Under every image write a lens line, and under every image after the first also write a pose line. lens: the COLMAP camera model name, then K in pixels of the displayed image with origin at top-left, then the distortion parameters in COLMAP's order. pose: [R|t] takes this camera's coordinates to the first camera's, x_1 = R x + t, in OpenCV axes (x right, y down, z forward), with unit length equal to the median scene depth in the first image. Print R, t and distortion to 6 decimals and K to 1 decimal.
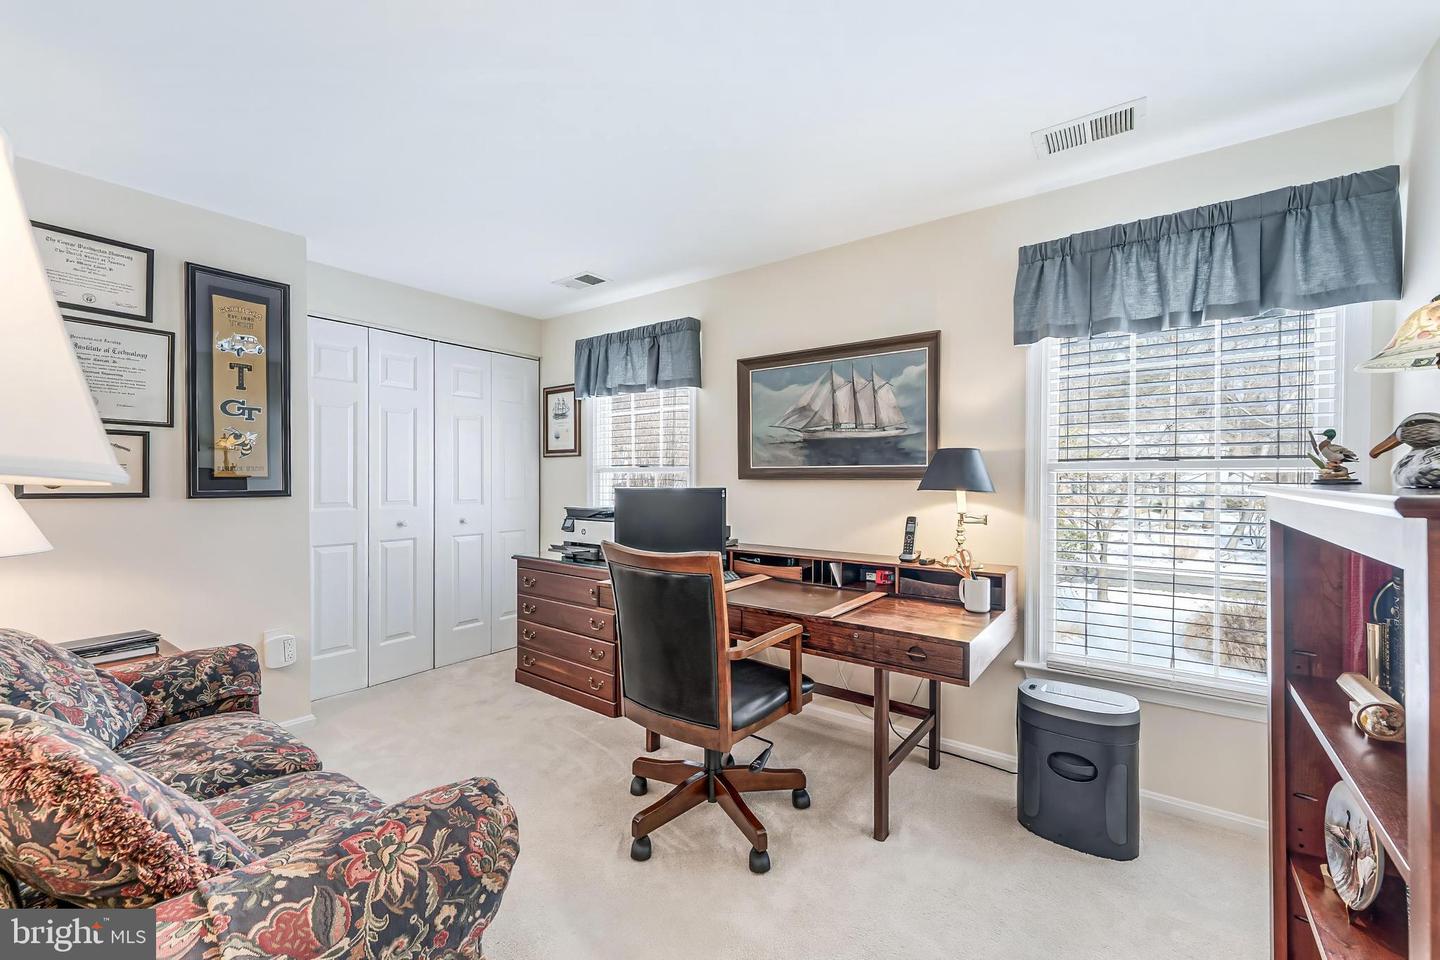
lens RADIAL K [[576.2, 0, 722.0], [0, 576.2, 477.0], [0, 0, 1]] dist [0.000917, -0.000050]
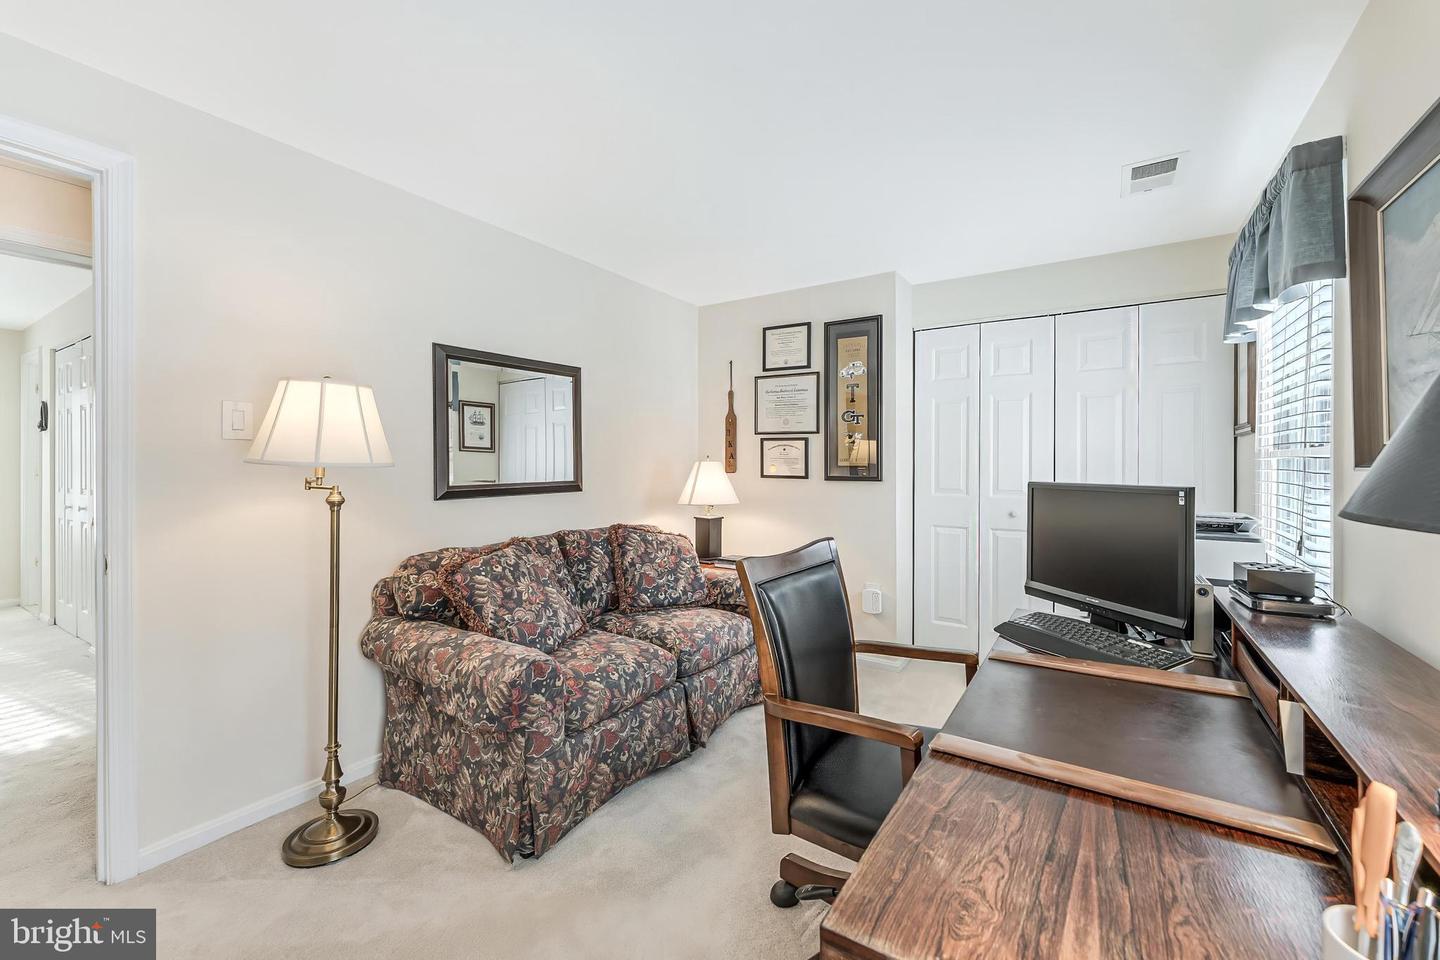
lens RADIAL K [[576.3, 0, 727.7], [0, 576.3, 463.9], [0, 0, 1]] dist [-0.000992, -0.000122]
pose [[0.077540, -0.006441, -0.996968, 0.506955], [0.000130, 0.999979, -0.006450, 0.003330], [0.996989, 0.000370, 0.077539, 0.592349]]
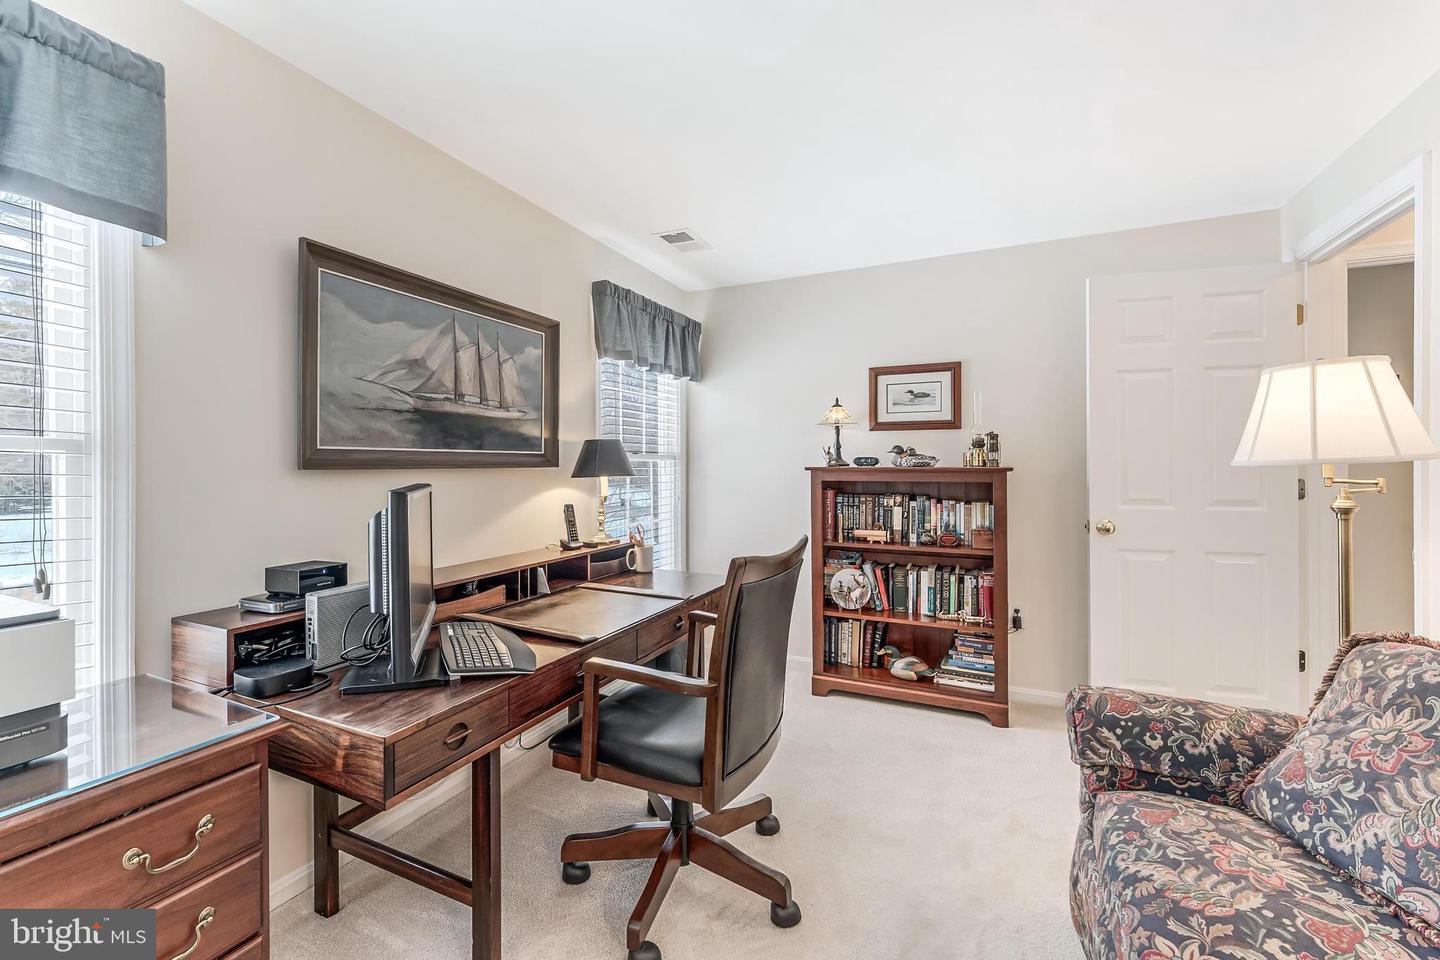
lens RADIAL K [[587.0, 0, 717.9], [0, 587.0, 464.3], [0, 0, 1]] dist [0.000506, -0.000178]
pose [[-0.197697, 0.001079, 0.980263, -0.668743], [0.002216, 0.999997, -0.000653, 0.000852], [-0.980261, 0.002044, -0.197699, 0.884831]]
